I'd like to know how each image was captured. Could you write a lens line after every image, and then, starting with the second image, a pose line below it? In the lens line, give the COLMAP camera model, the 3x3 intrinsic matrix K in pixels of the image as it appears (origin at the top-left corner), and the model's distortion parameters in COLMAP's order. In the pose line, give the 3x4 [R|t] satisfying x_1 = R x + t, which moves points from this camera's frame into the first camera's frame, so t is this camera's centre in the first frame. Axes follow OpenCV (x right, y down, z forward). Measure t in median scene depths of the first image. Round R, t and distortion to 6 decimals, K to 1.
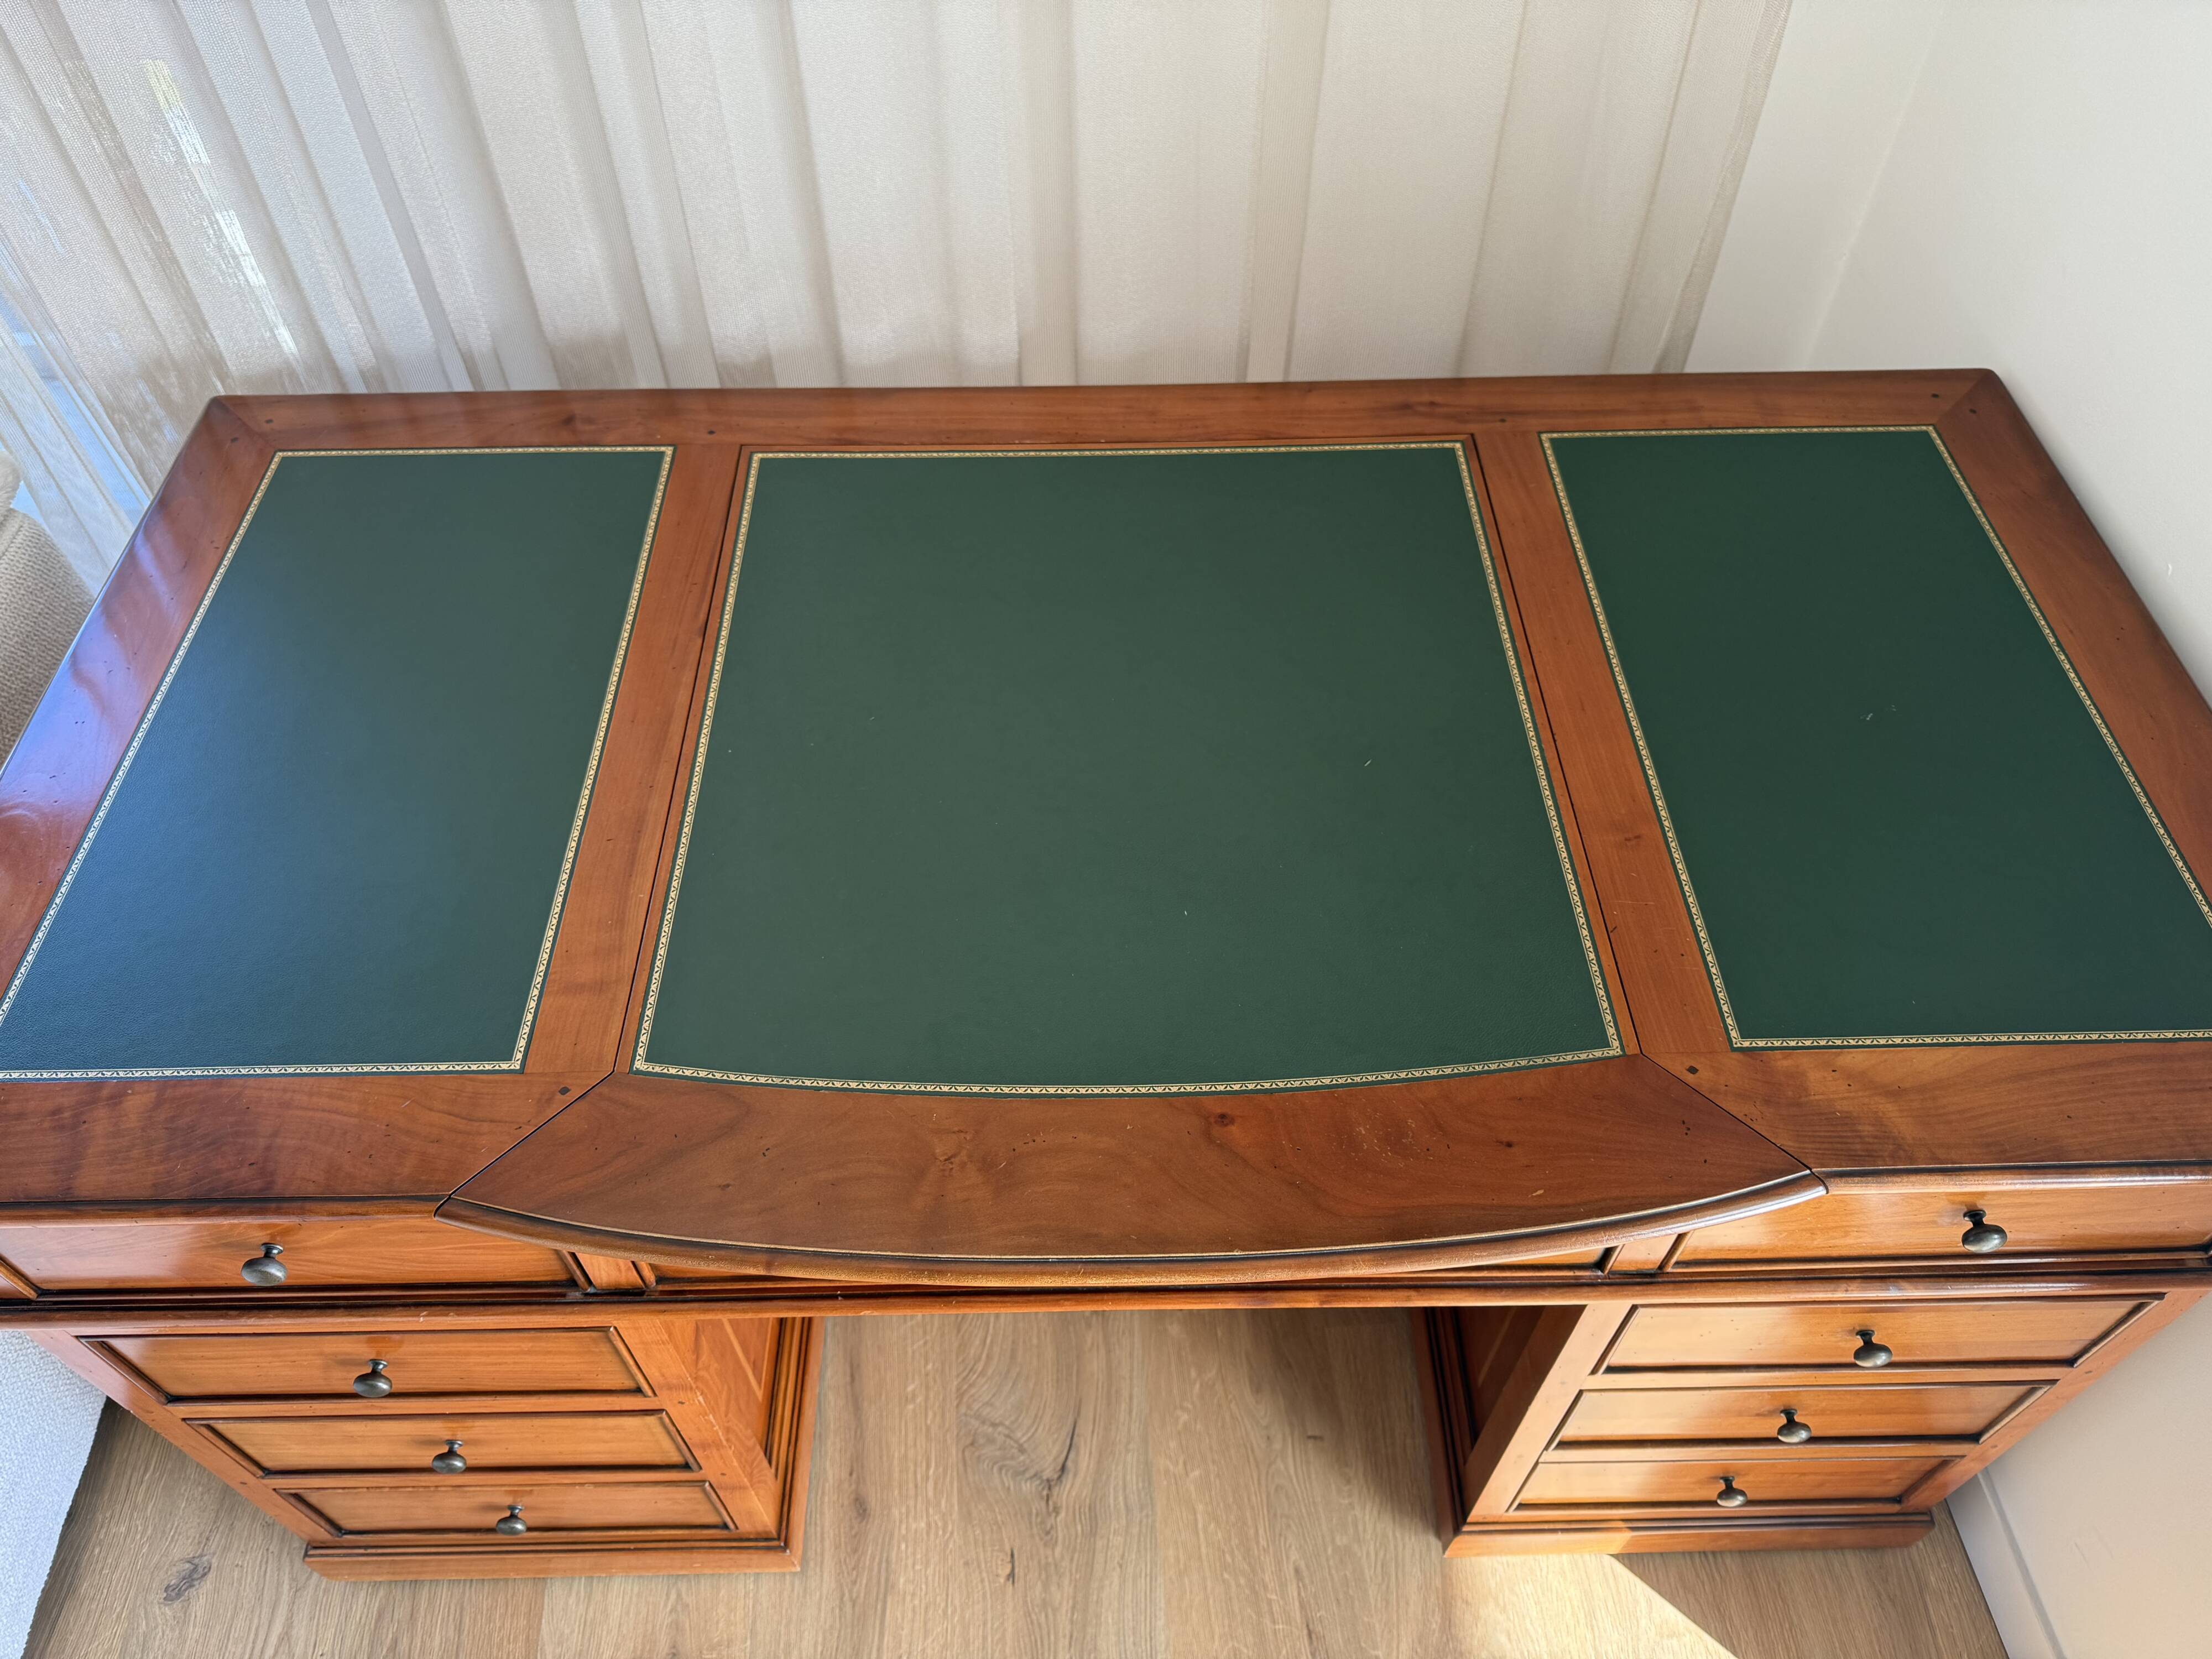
lens RADIAL K [[1583.4, 0, 1104.6], [0, 1583.4, 841.3], [0, 0, 1]] dist [0.002166, -0.003816]
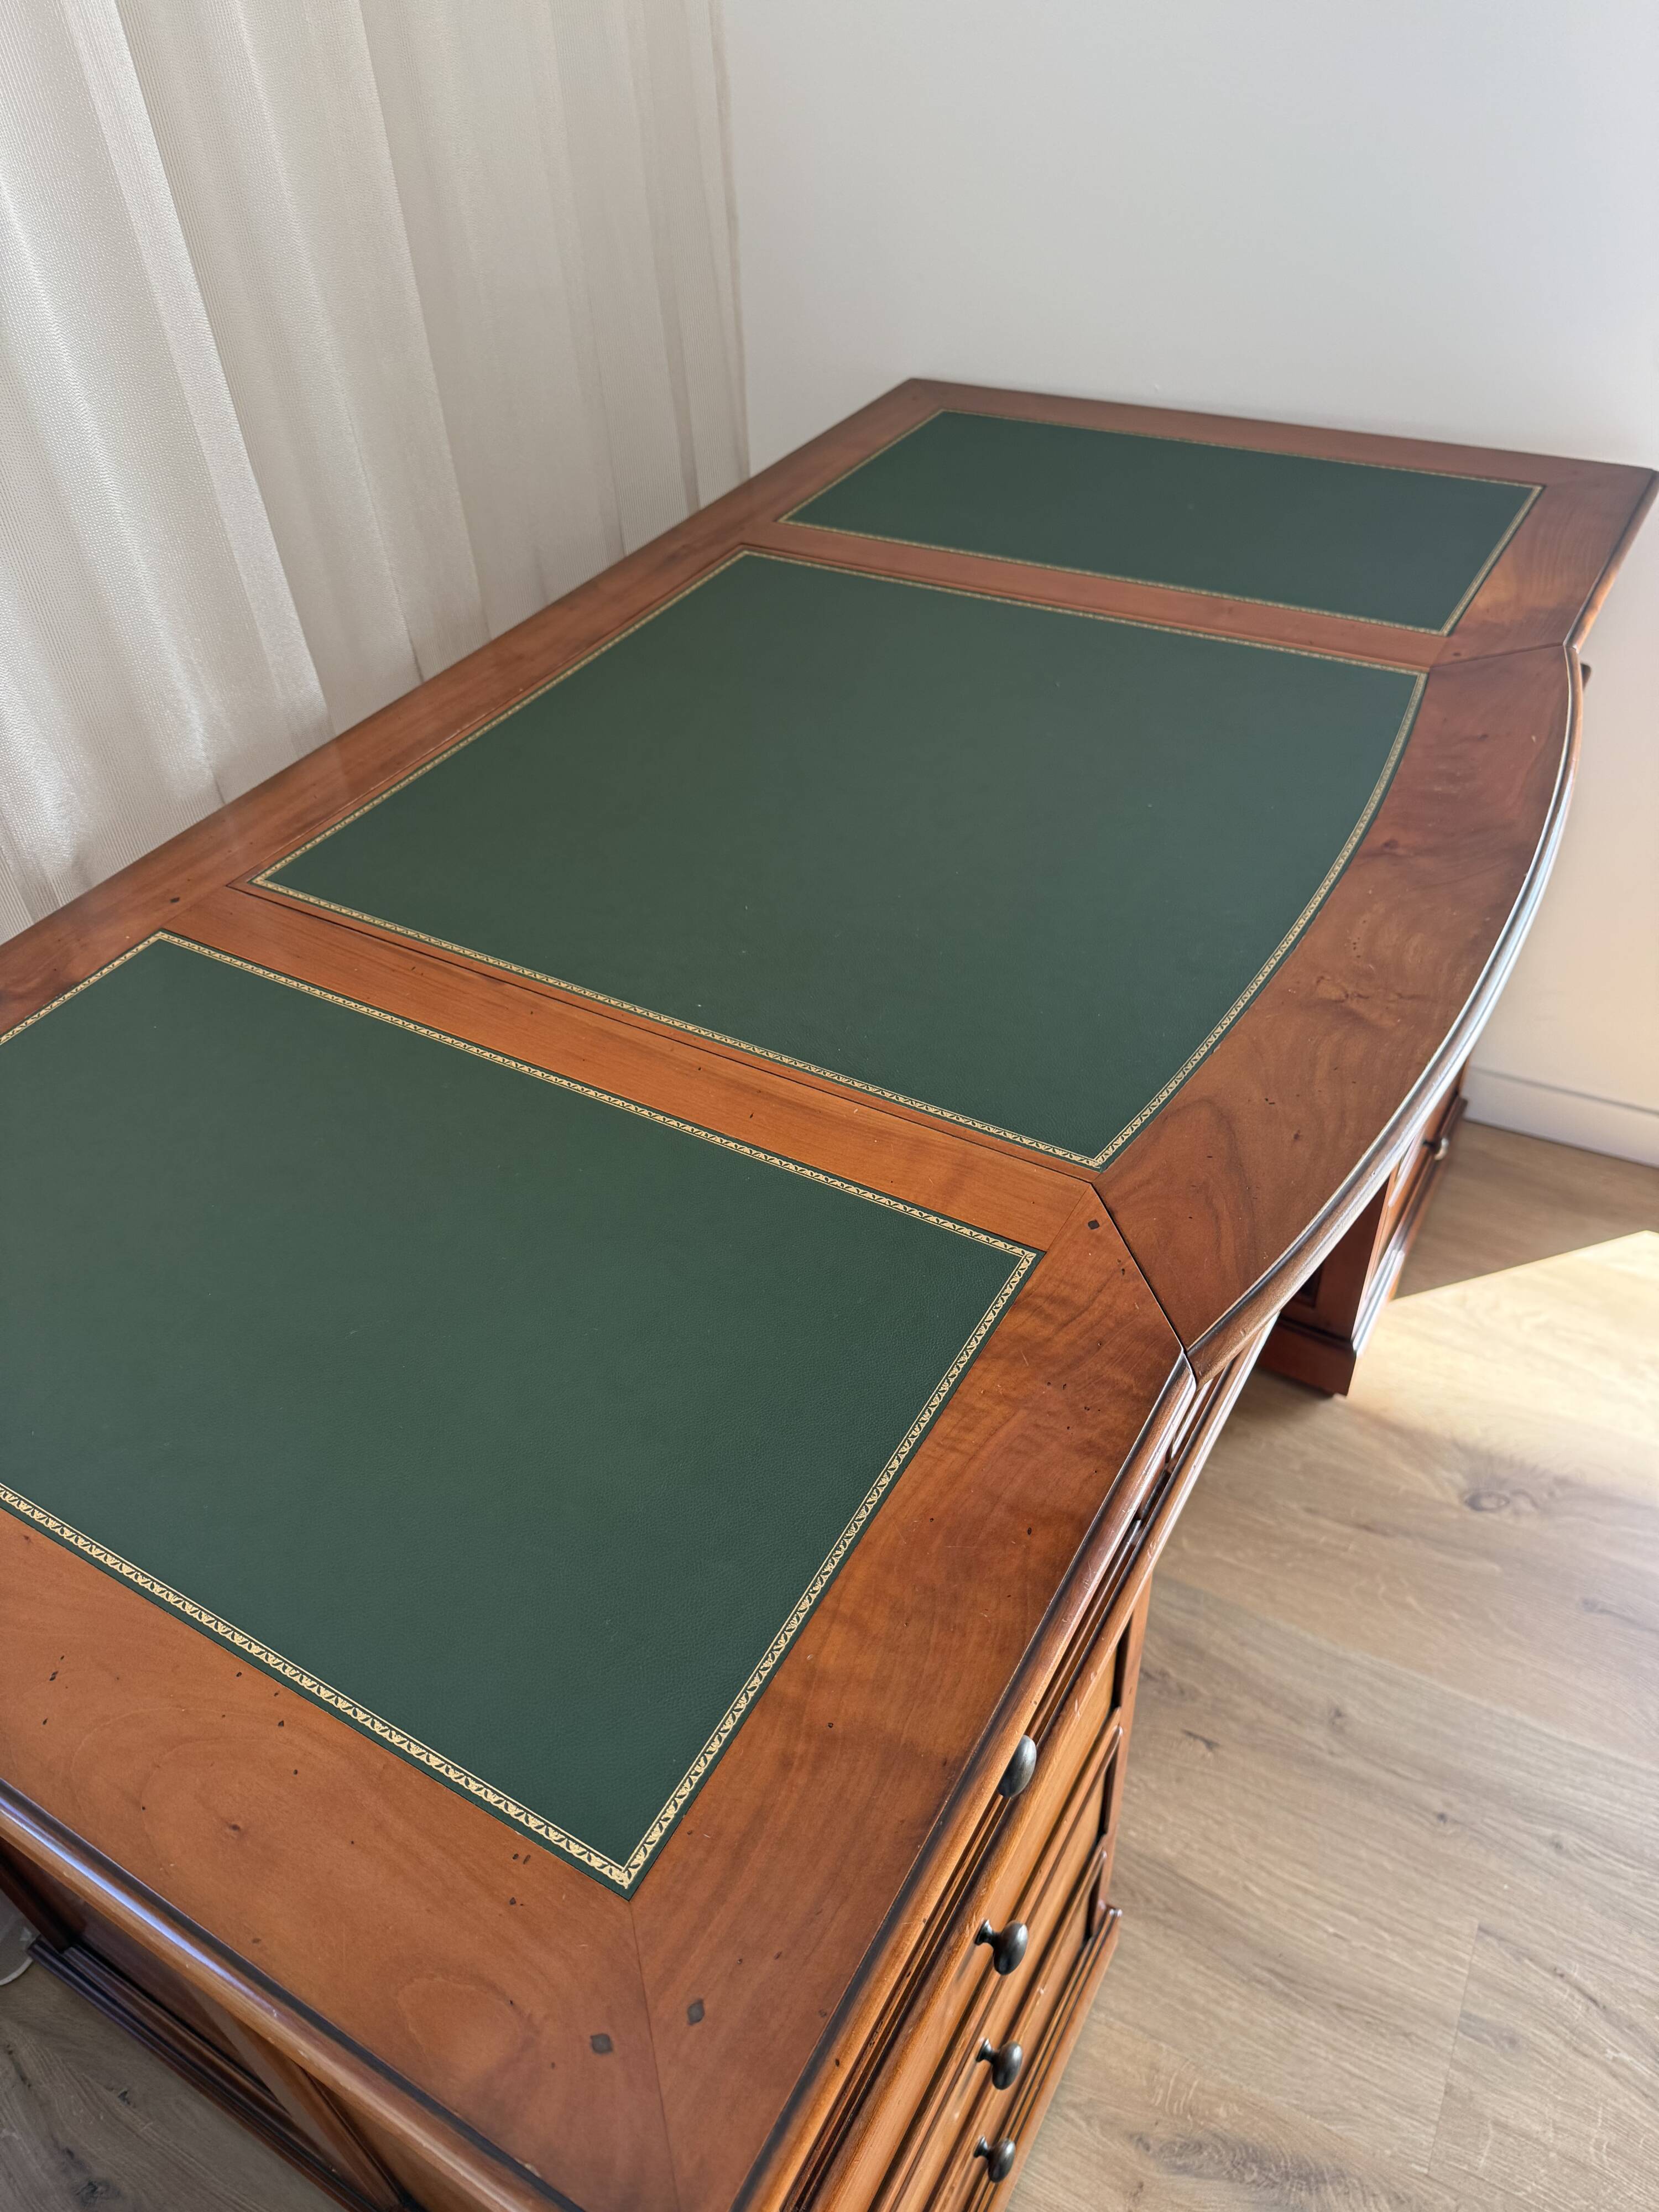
lens RADIAL K [[1583.4, 0, 833.3], [0, 1583.4, 1118.2], [0, 0, 1]] dist [0.002166, -0.003816]
pose [[0.519537, -0.583870, 0.623841, -0.536446], [0.696362, 0.712418, 0.086839, -0.026194], [-0.495138, 0.389303, 0.776712, 0.255643]]
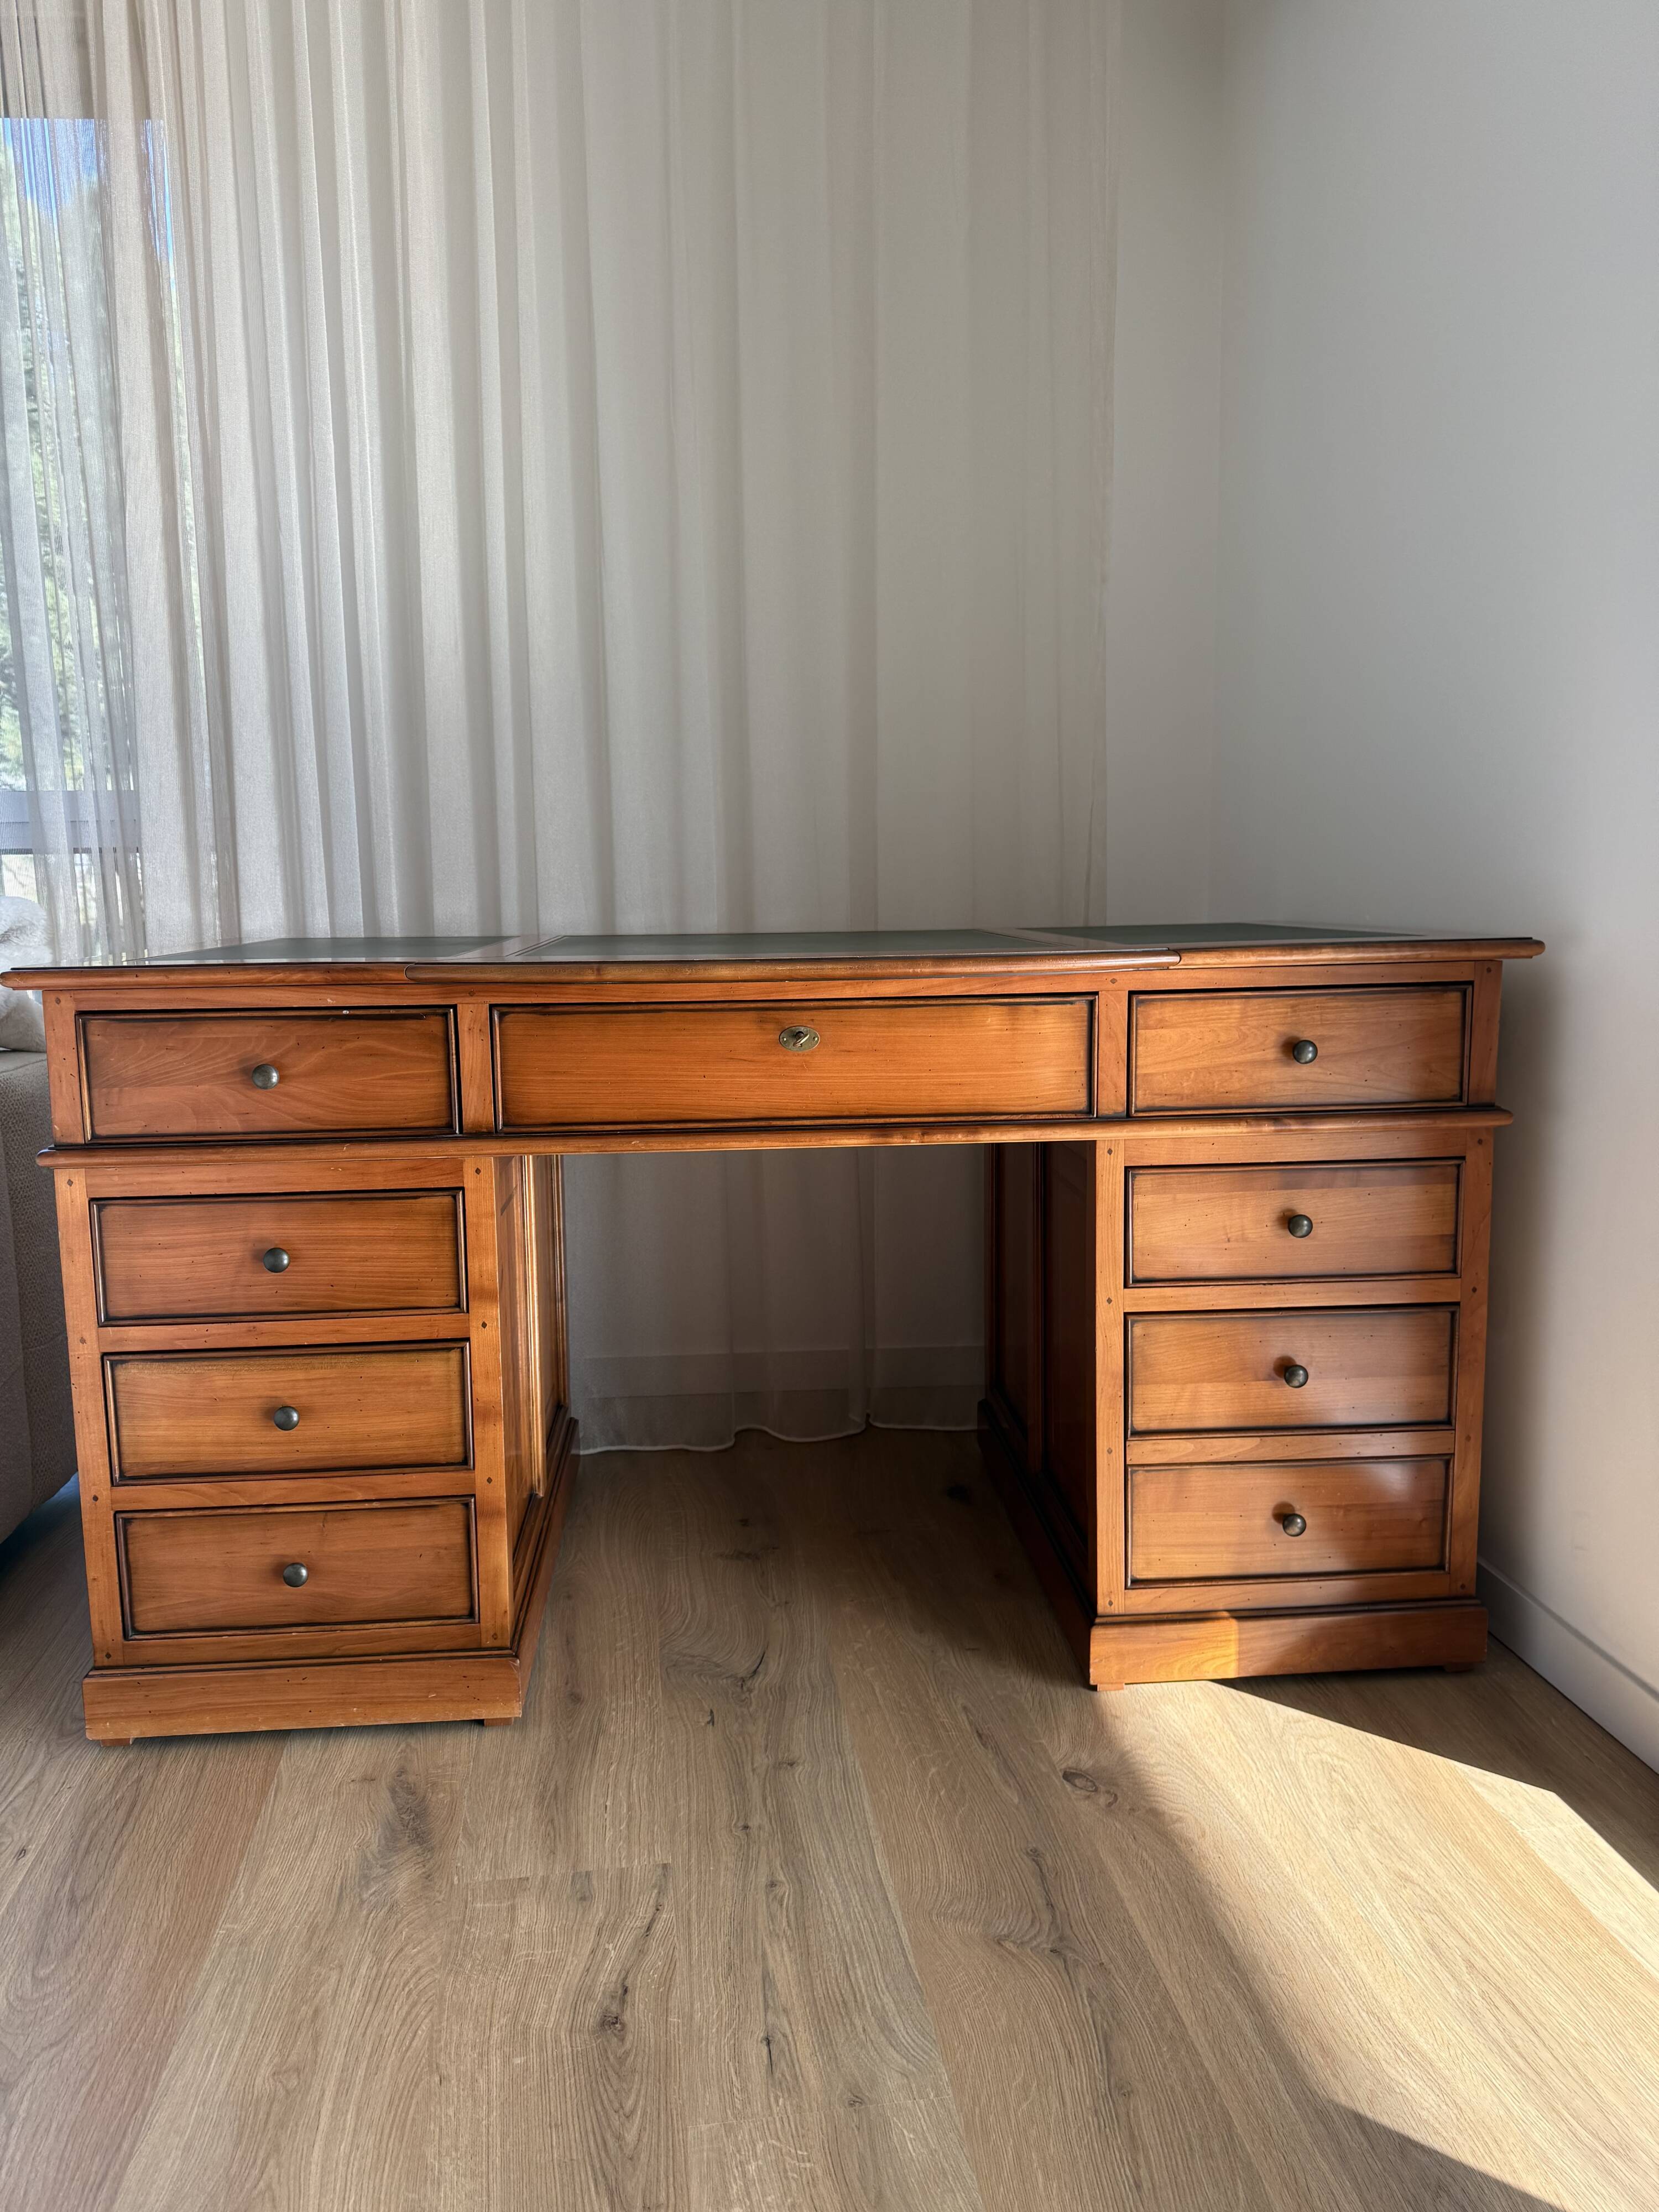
lens RADIAL K [[1573.1, 0, 829.5], [0, 1573.1, 1106.0], [0, 0, 1]] dist [0.008490, -0.002742]
pose [[0.998155, -0.018064, 0.057968, -0.032351], [0.052616, 0.733795, -0.677330, 0.908071], [-0.030302, 0.679130, 0.733392, -0.112854]]
